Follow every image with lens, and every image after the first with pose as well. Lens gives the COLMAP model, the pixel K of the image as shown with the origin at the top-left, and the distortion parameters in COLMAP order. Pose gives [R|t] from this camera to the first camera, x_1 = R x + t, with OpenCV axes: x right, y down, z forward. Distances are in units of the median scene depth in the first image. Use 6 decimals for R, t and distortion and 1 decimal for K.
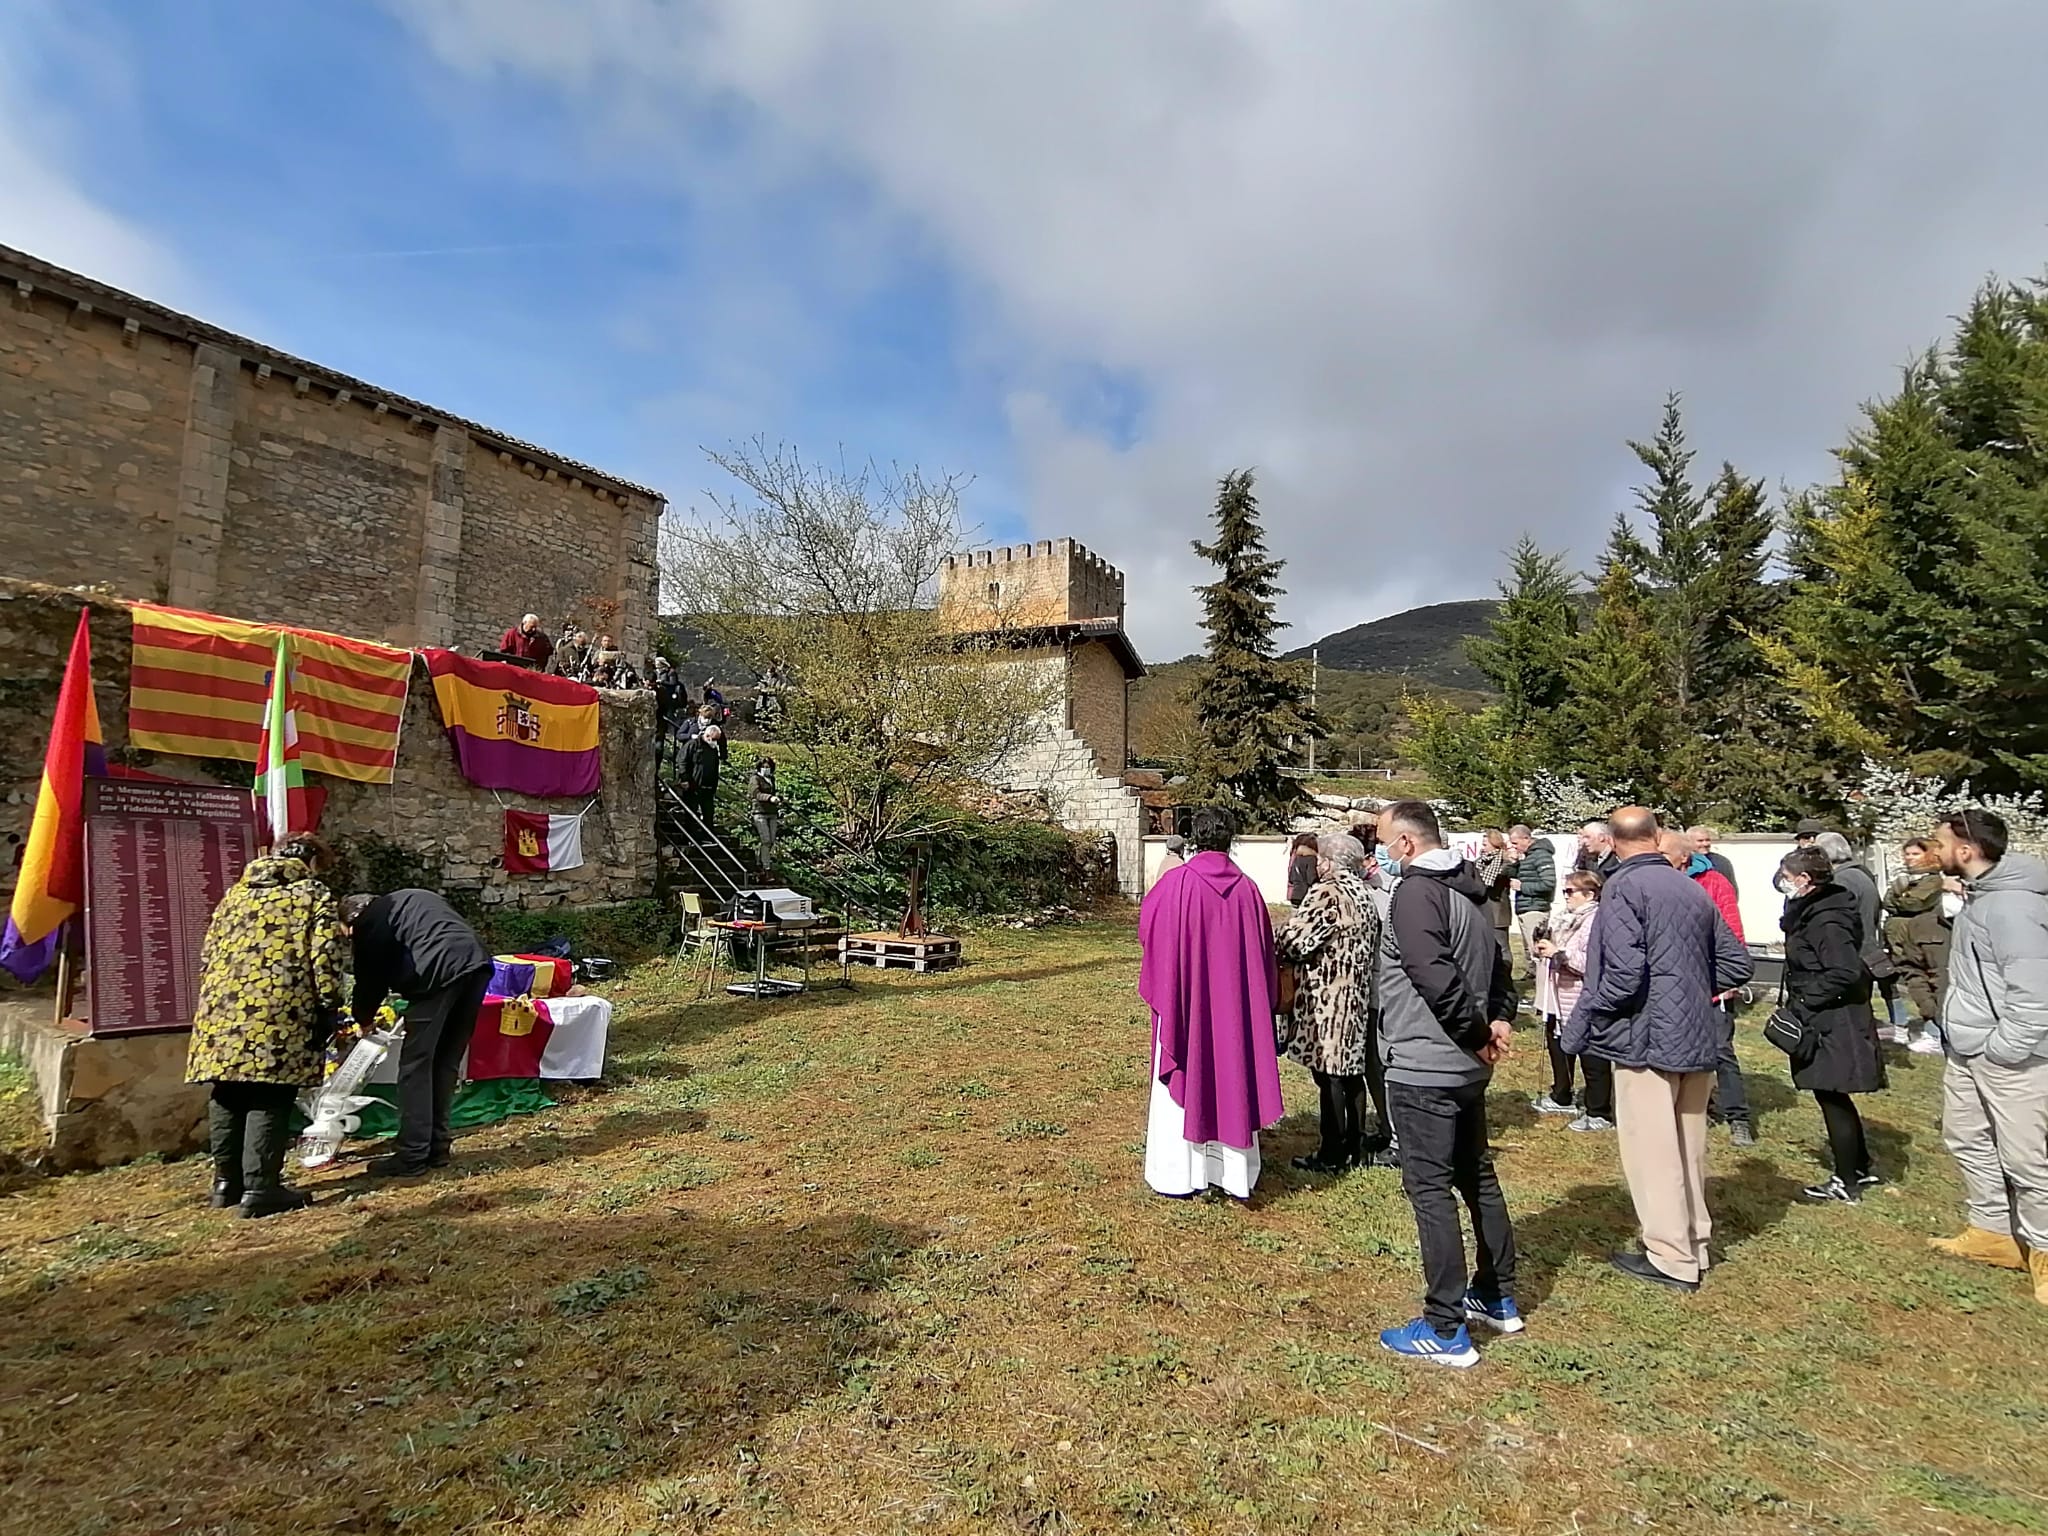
lens RADIAL K [[1028.0, 0, 1019.6], [0, 1028.0, 788.9], [0, 0, 1]] dist [-0.000166, -0.031894]
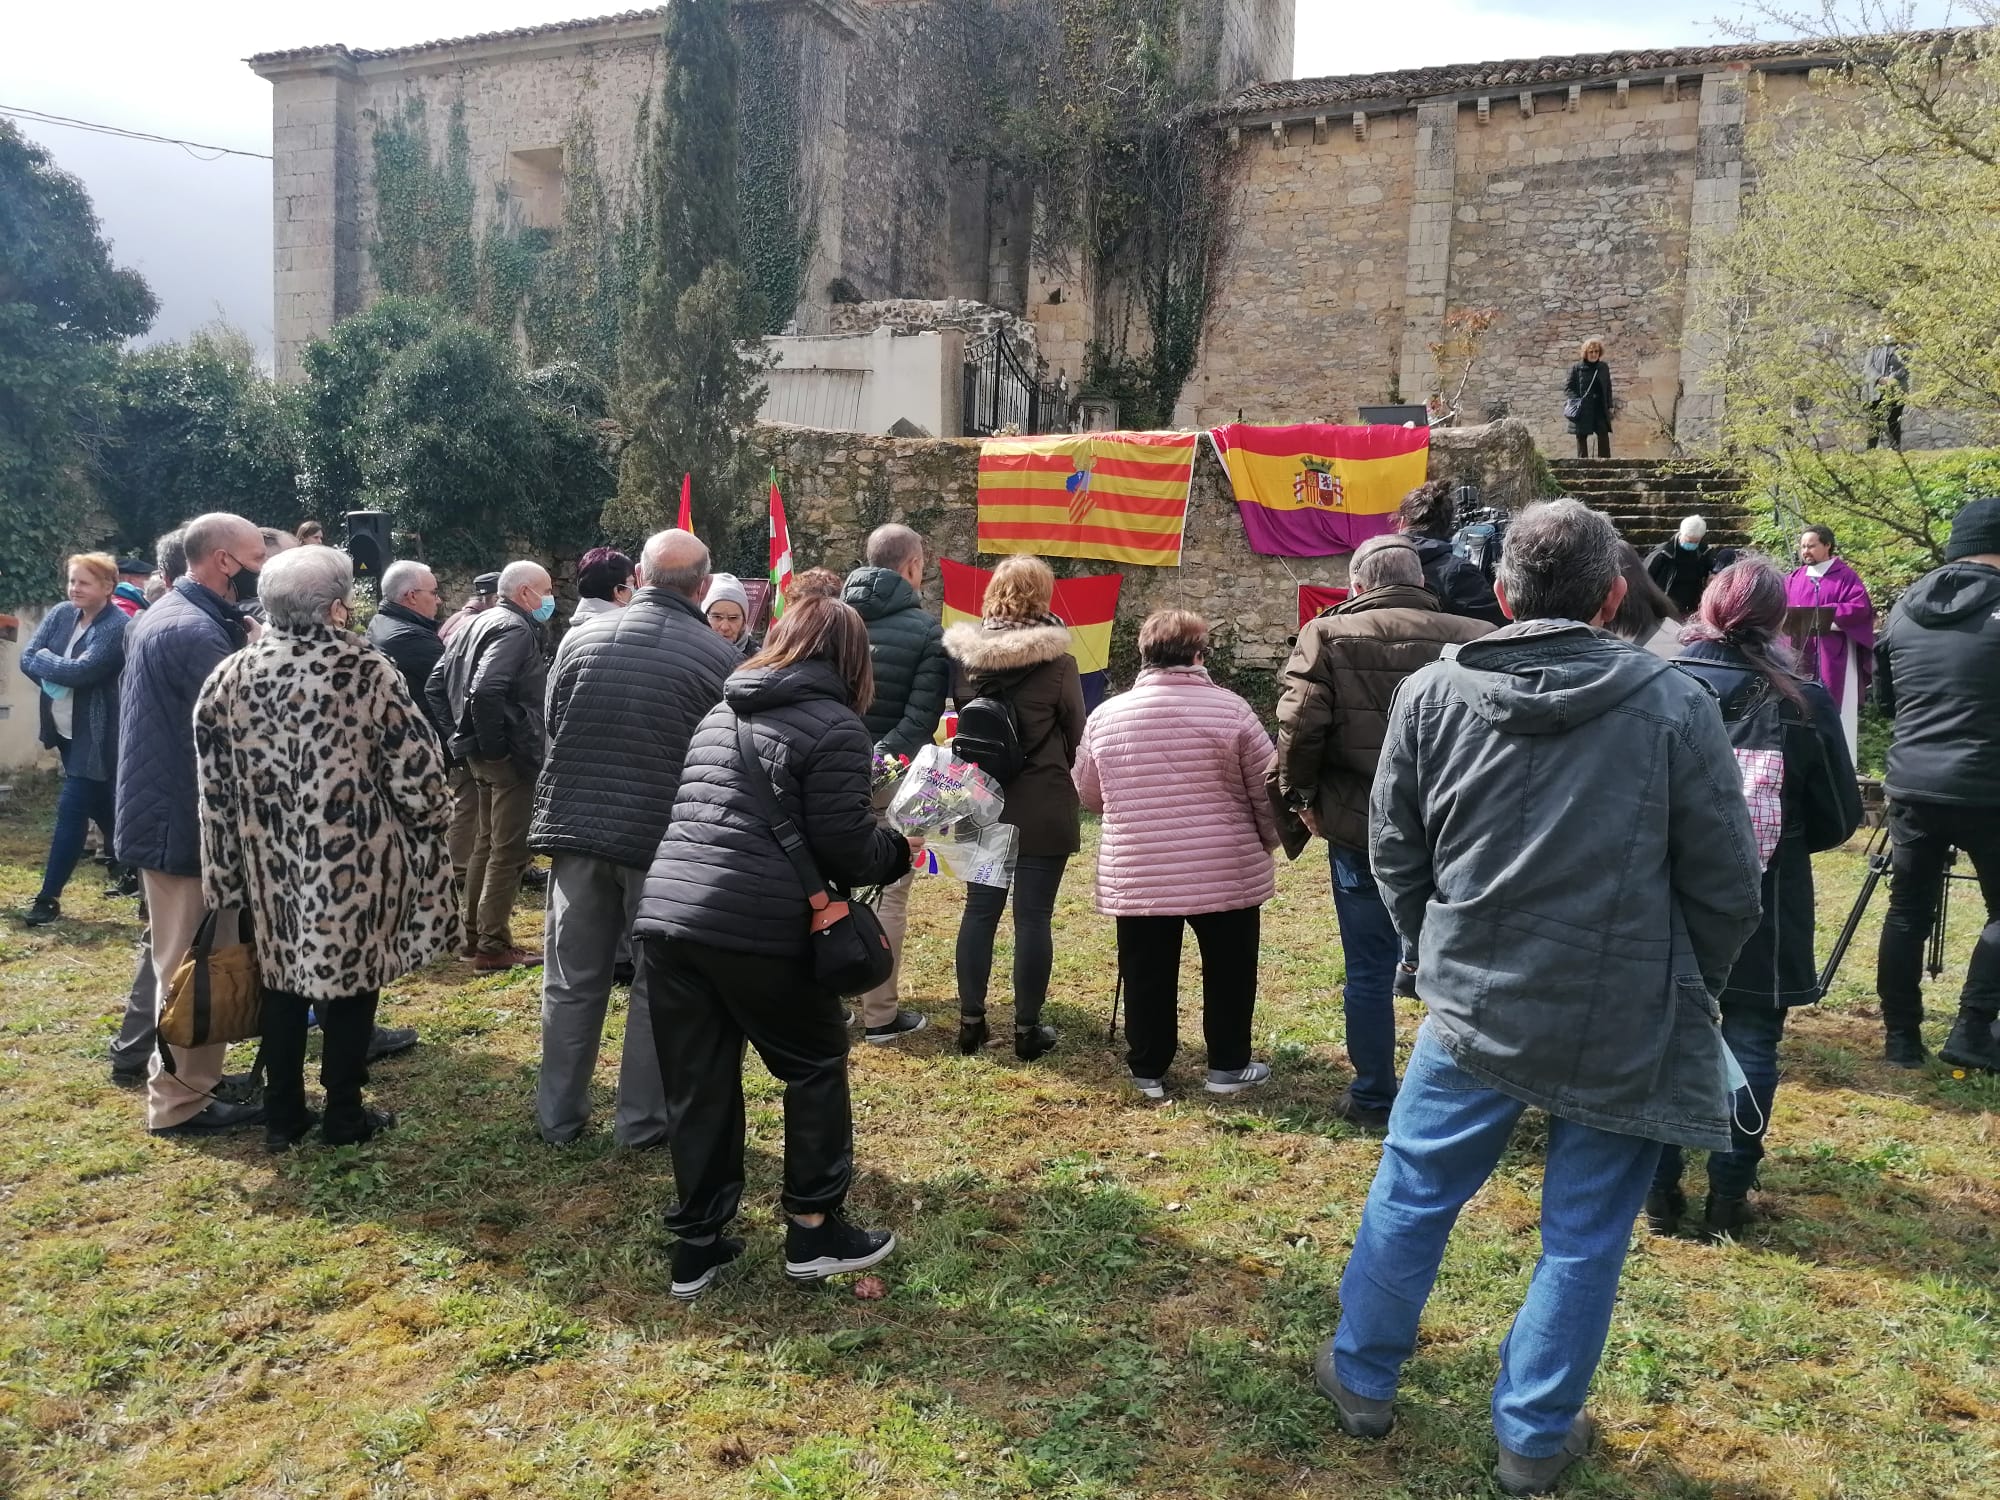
lens RADIAL K [[1495.1, 0, 982.3], [0, 1495.1, 741.7], [0, 0, 1]] dist [0.099846, -0.151936]
pose [[0.241465, 0.044040, -0.969410, 0.754586], [0.051856, 0.996957, 0.058208, 0.067476], [0.969023, -0.064325, 0.238446, 0.385482]]
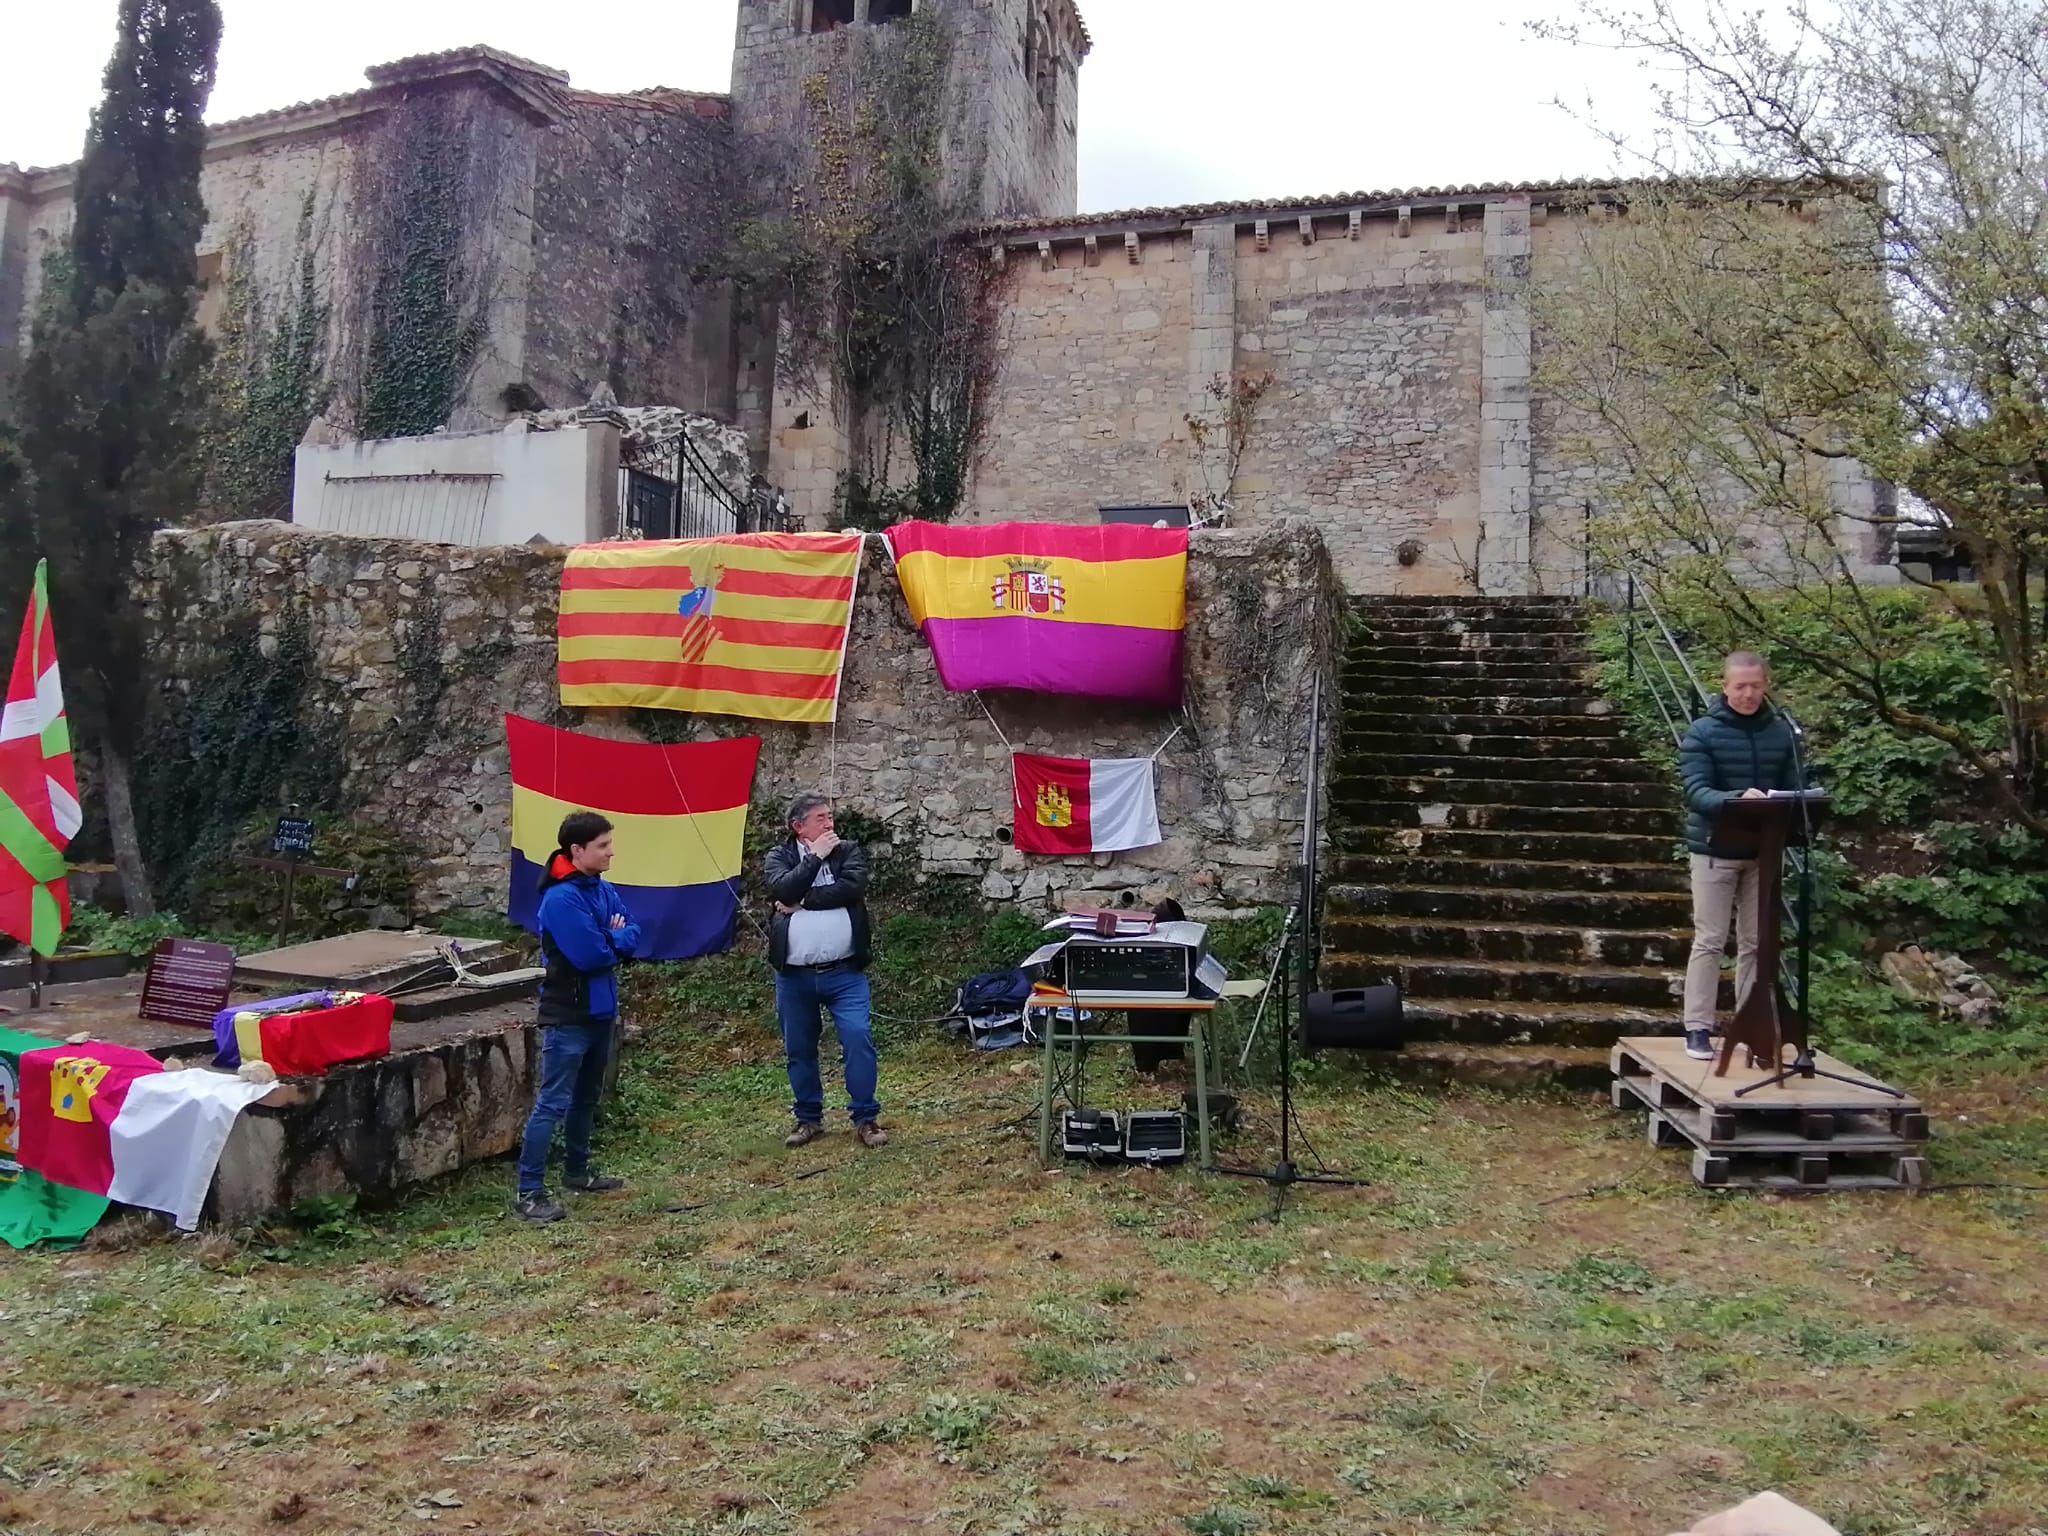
lens RADIAL K [[1338.7, 0, 1006.1], [0, 1338.7, 768.3], [0, 0, 1]] dist [-0.039584, -0.102644]
pose [[0.341223, -0.037545, -0.939232, 0.271046], [0.060468, 0.998009, -0.017926, 0.044592], [0.938036, -0.050676, 0.342814, 0.711524]]
